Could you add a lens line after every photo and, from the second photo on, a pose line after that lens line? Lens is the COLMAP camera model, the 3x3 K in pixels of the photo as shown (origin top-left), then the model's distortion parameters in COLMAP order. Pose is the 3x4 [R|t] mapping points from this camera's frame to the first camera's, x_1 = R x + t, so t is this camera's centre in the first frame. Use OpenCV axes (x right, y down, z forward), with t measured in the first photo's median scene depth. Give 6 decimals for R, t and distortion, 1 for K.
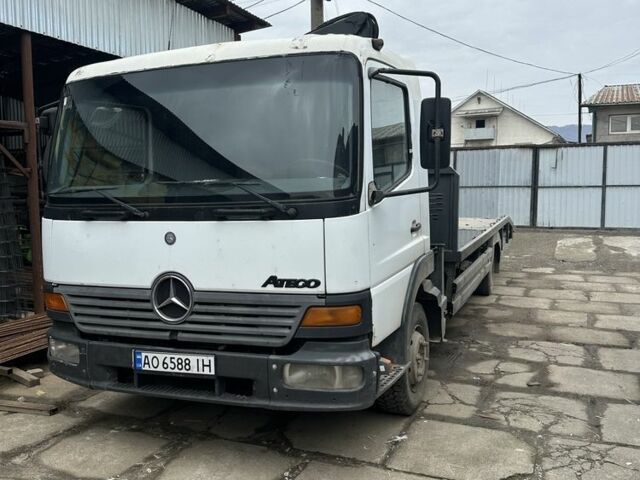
lens RADIAL K [[596.4, 0, 324.4], [0, 596.4, 237.6], [0, 0, 1]] dist [0.158524, -0.349413]
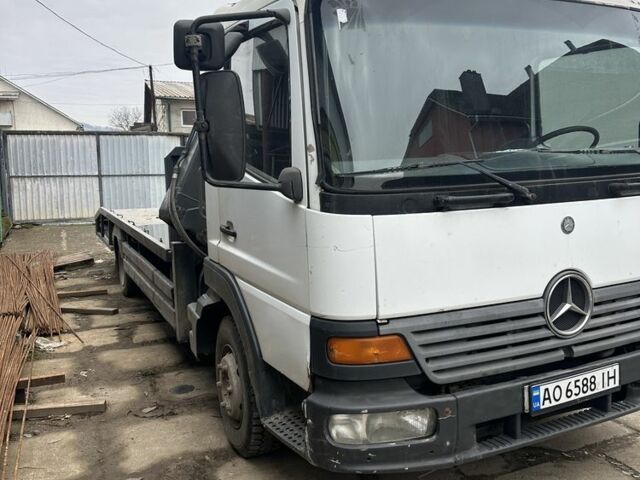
lens RADIAL K [[596.4, 0, 324.4], [0, 596.4, 237.6], [0, 0, 1]] dist [0.158524, -0.349413]
pose [[0.689517, -0.087662, 0.718945, -0.993803], [0.078484, 0.995846, 0.046154, -0.041302], [-0.720005, 0.024602, 0.693533, 0.682124]]
